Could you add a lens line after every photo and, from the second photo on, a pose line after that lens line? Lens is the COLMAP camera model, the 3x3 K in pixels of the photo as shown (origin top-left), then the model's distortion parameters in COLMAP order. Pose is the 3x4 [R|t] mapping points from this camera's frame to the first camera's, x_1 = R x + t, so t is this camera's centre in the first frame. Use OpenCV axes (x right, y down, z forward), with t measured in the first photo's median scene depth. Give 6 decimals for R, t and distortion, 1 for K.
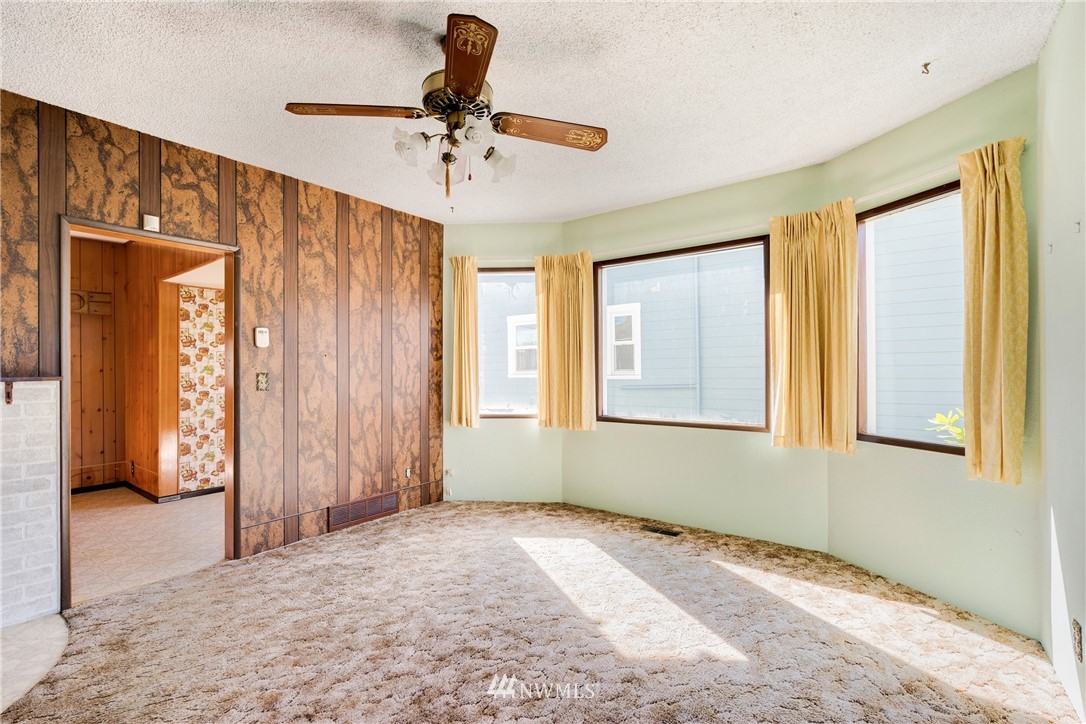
lens RADIAL K [[509.0, 0, 552.8], [0, 509.0, 377.9], [0, 0, 1]] dist [0.016880, 0.000495]
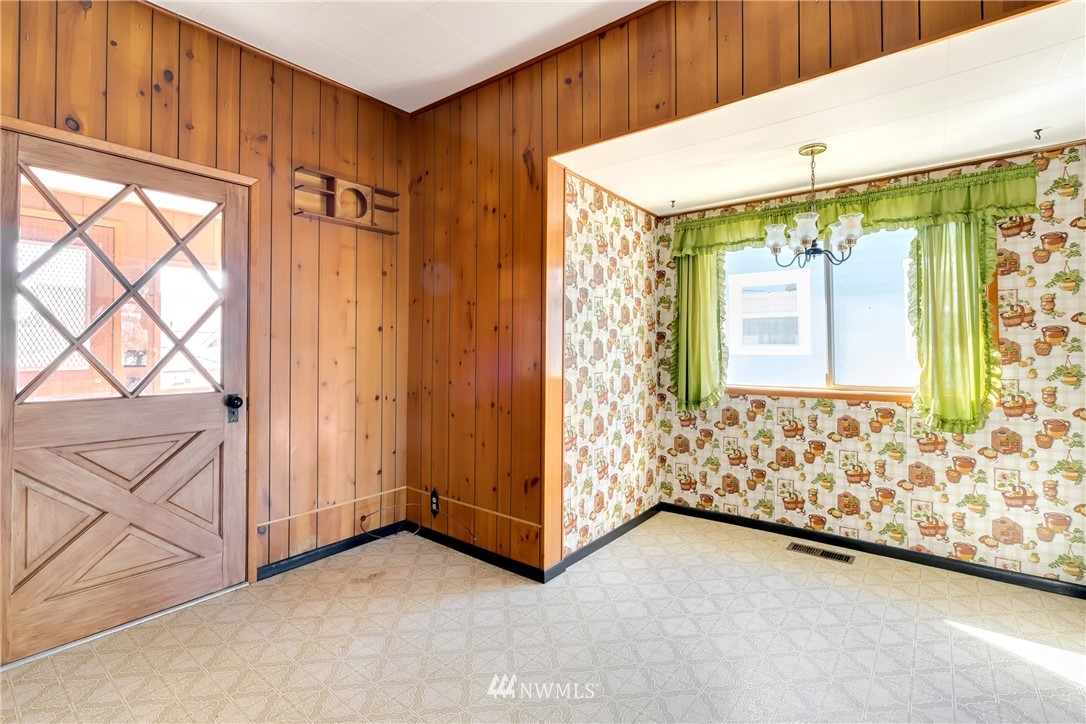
lens RADIAL K [[509.0, 0, 542.2], [0, 509.0, 357.6], [0, 0, 1]] dist [0.016880, 0.000495]
pose [[0.999843, 0.017493, -0.002656, -0.712033], [-0.017498, 0.999845, -0.001932, 0.015910], [0.002622, 0.001978, 0.999995, 0.447504]]
